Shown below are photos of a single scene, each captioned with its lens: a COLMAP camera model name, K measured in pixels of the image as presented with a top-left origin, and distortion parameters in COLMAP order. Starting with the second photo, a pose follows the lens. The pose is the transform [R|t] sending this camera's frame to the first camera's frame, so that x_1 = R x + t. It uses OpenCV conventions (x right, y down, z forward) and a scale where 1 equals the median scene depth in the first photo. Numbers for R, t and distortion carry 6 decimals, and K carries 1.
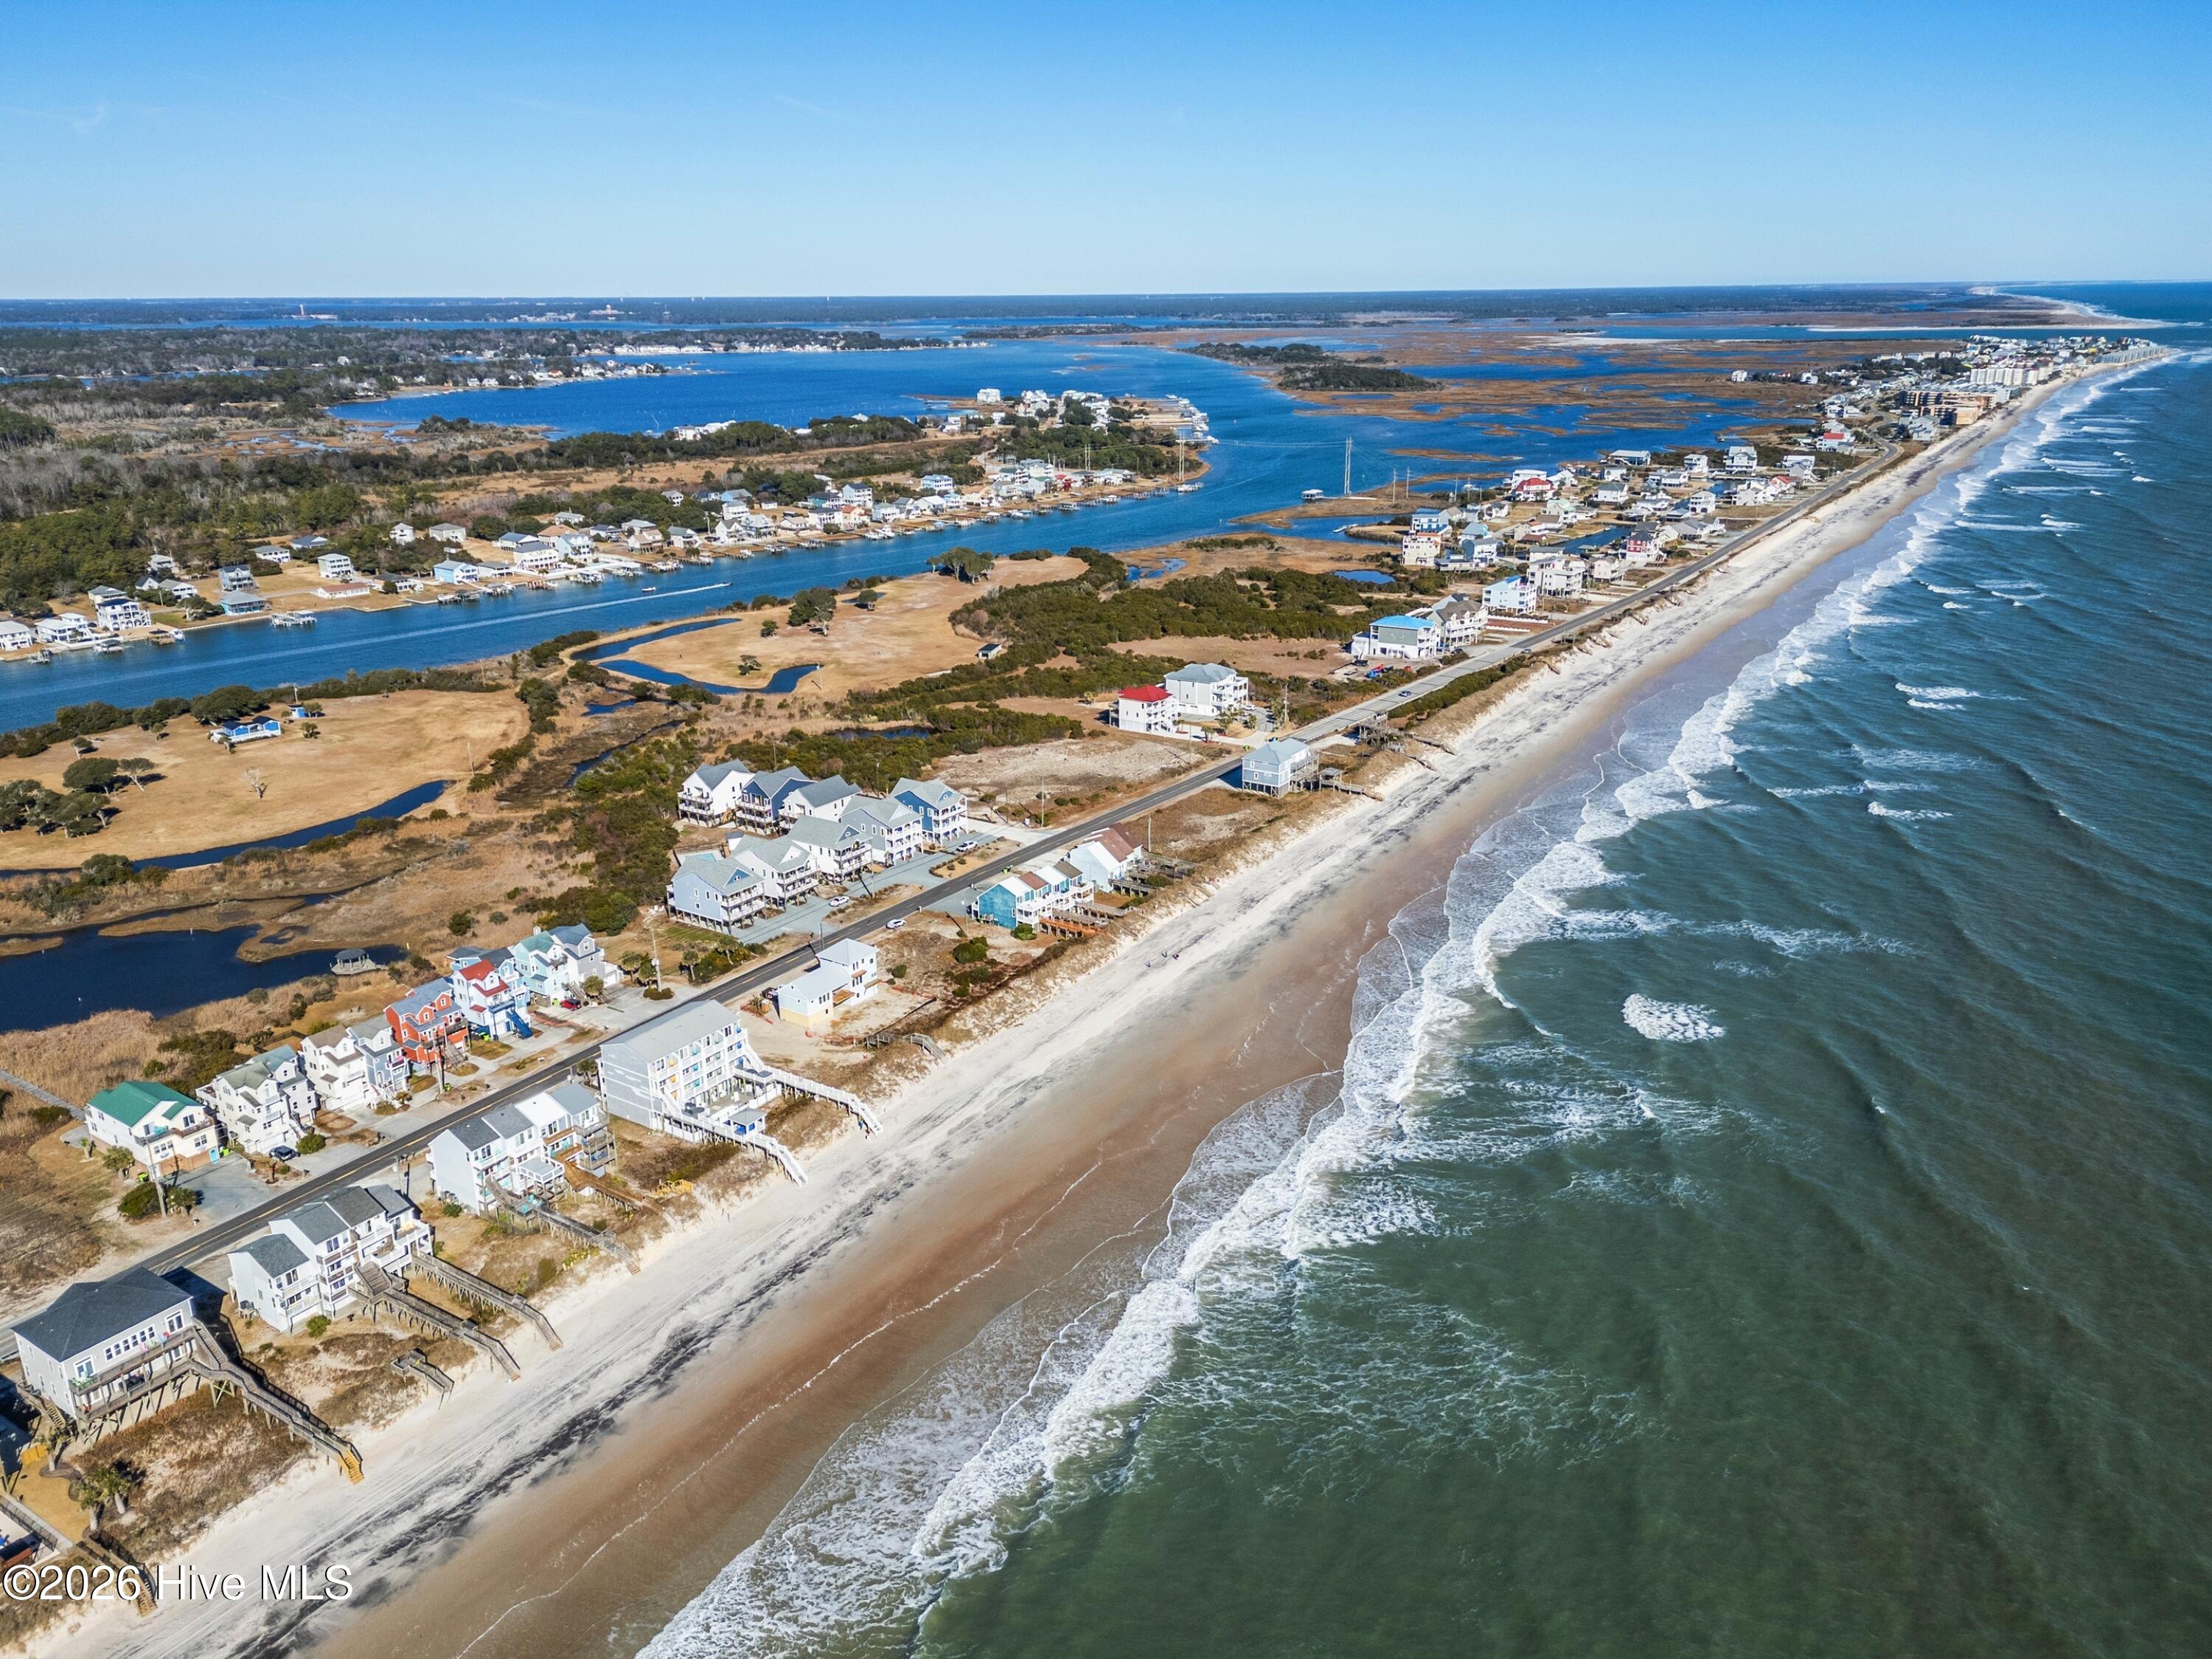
lens RADIAL K [[1592.6, 0, 1106.0], [0, 1592.6, 829.5], [0, 0, 1]] dist [0.083907, -0.089873]
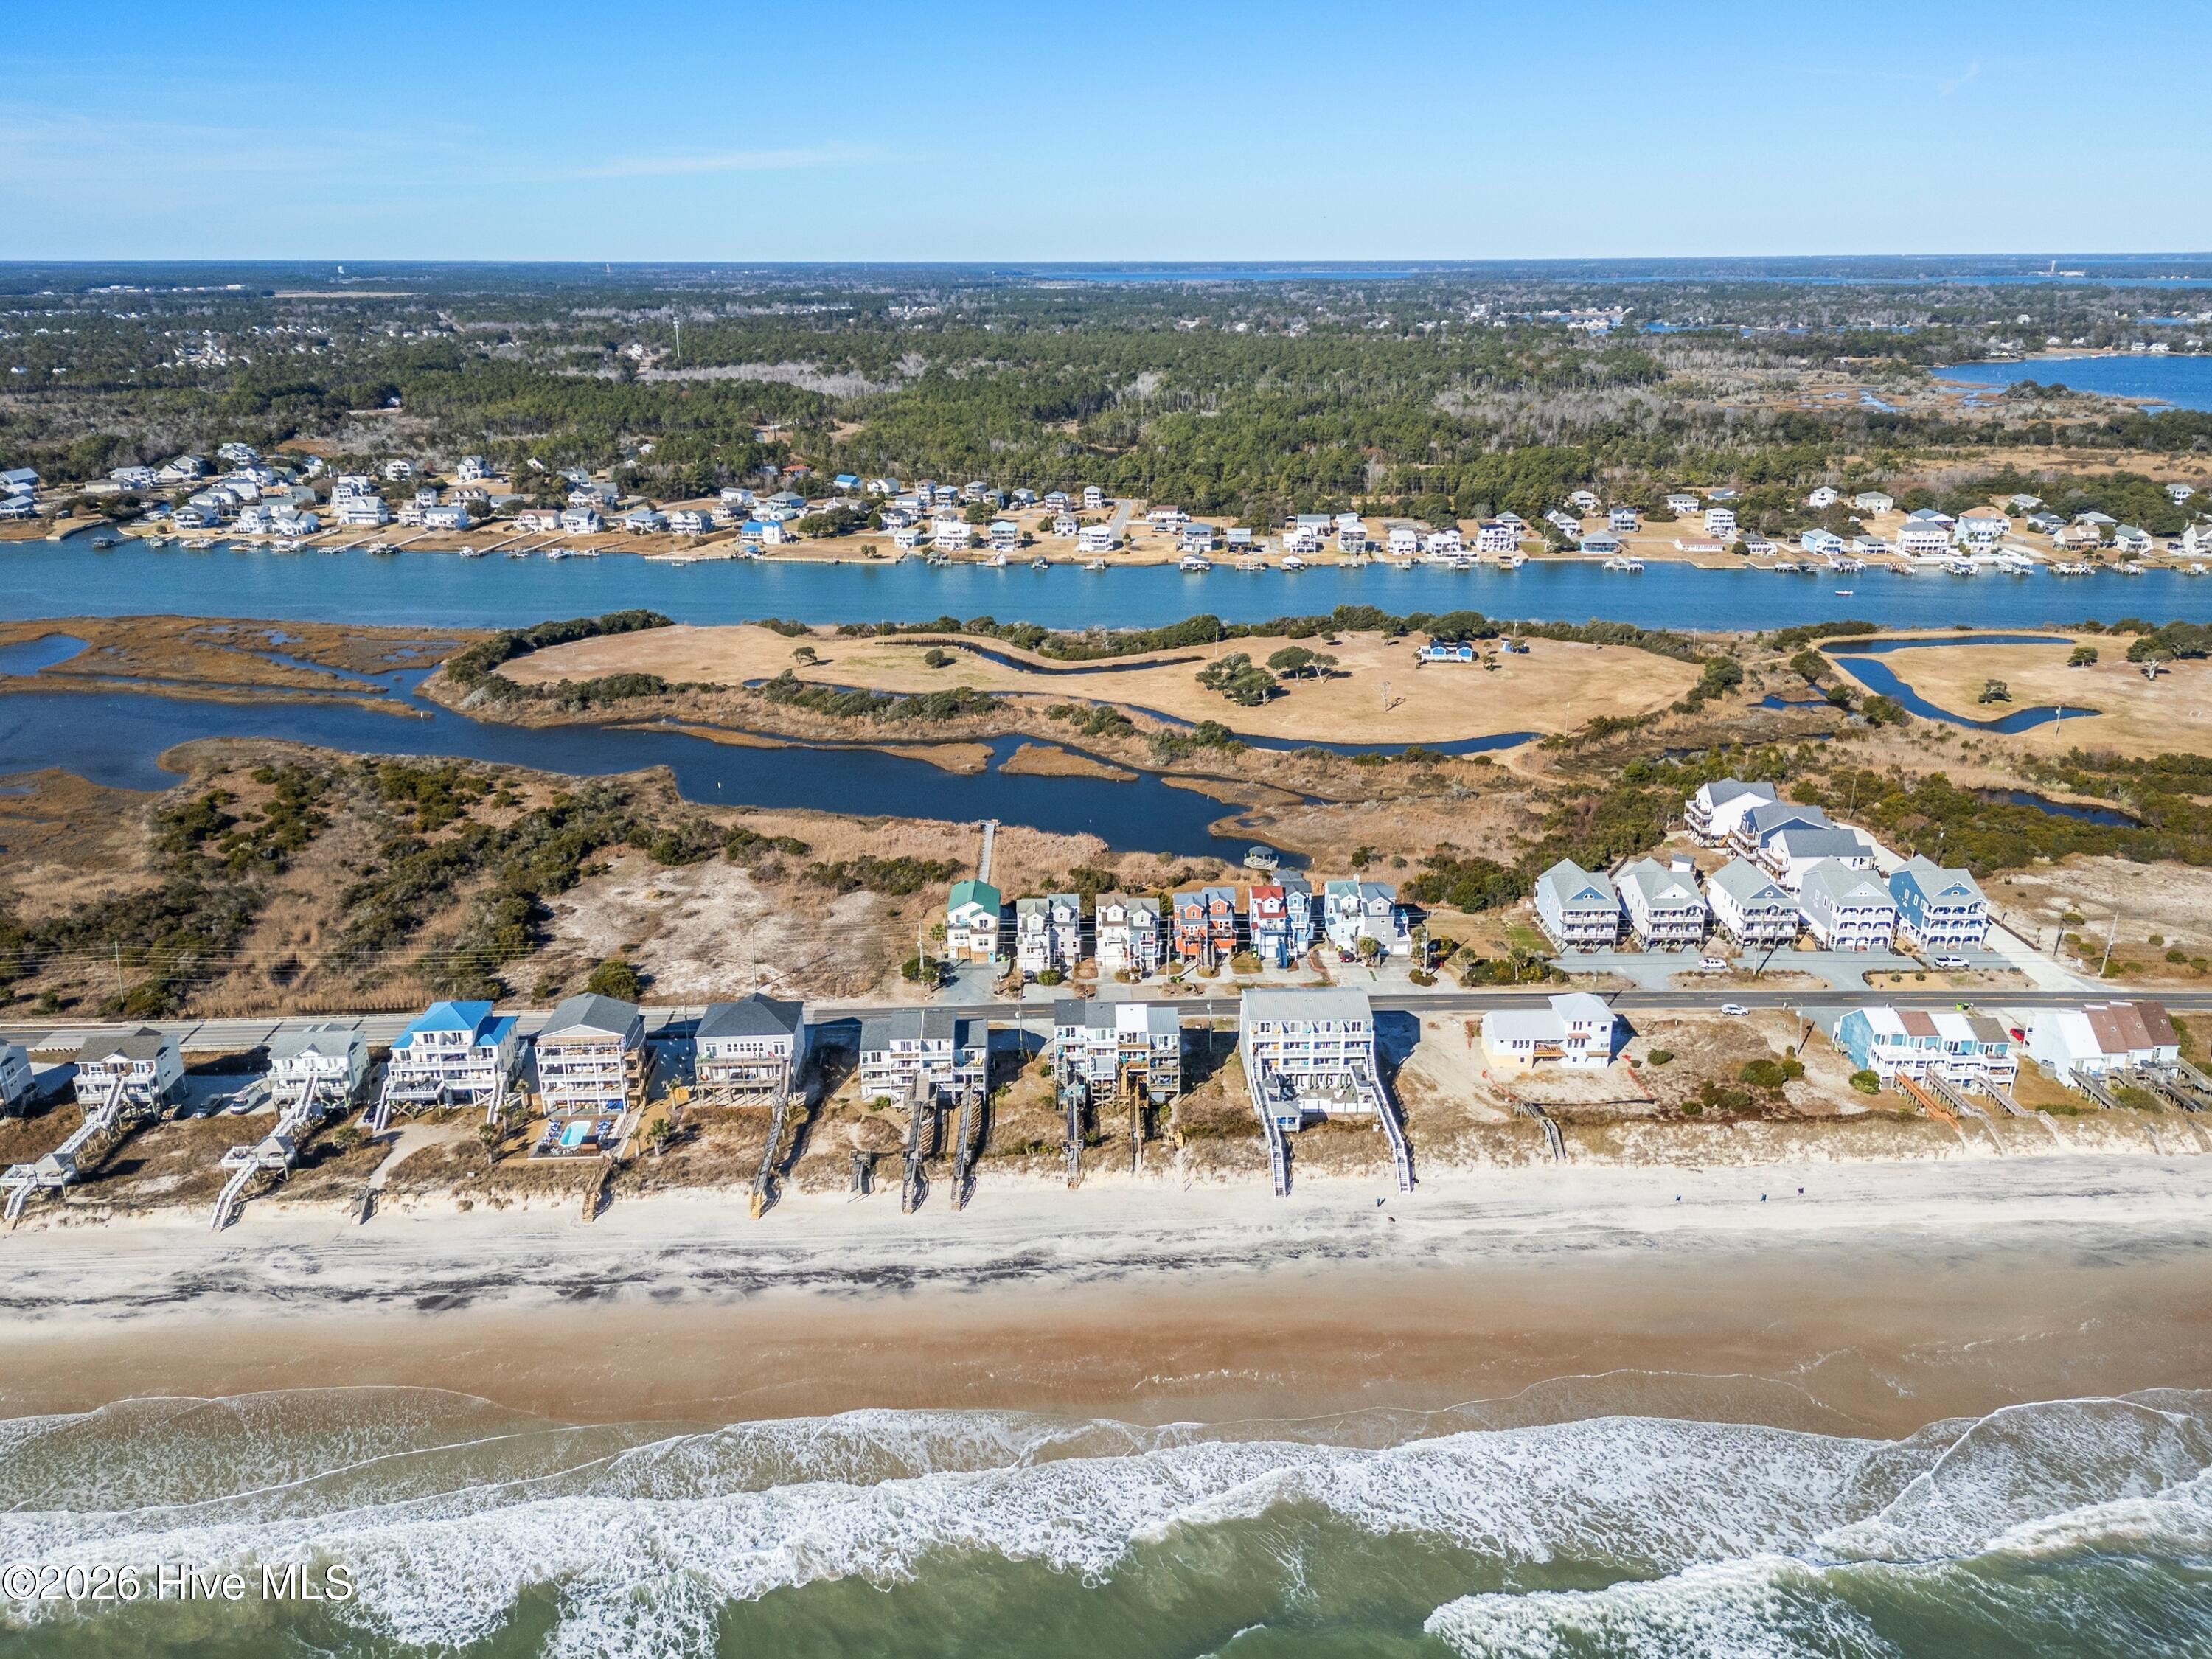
lens RADIAL K [[1602.0, 0, 1106.0], [0, 1602.0, 829.5], [0, 0, 1]] dist [0.102356, -0.103871]
pose [[0.581767, 0.278397, -0.764226, 0.333590], [-0.262299, 0.953614, 0.147714, -0.077378], [0.769900, 0.114521, 0.627805, 0.251260]]
